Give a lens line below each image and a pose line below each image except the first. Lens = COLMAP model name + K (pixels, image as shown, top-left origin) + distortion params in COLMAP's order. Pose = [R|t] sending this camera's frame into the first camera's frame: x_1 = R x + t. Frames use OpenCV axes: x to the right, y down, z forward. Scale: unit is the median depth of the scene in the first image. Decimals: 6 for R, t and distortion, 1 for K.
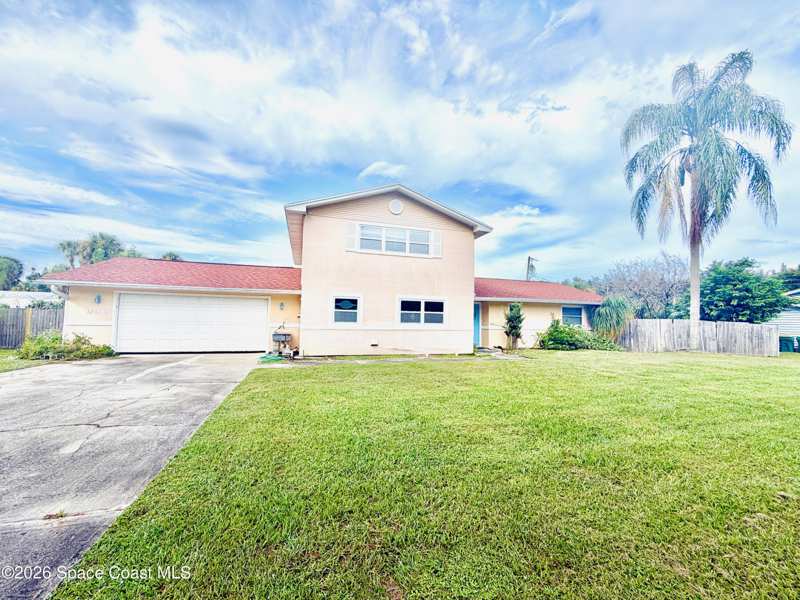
lens RADIAL K [[319.7, 0, 399.7], [0, 319.7, 302.7], [0, 0, 1]] dist [0.004366, 0.000094]
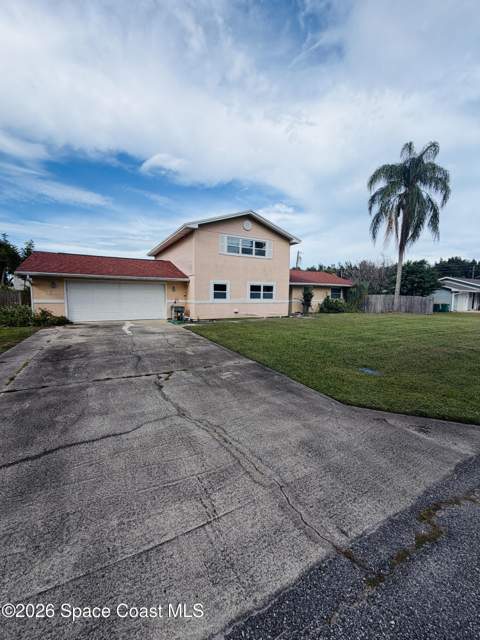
lens RADIAL K [[255.8, 0, 239.8], [0, 255.8, 319.5], [0, 0, 1]] dist [0.004366, 0.000094]
pose [[0.975752, -0.029753, 0.216849, -0.244826], [-0.002288, 0.989278, 0.146029, -0.017488], [-0.218868, -0.142984, 0.965221, -0.204659]]
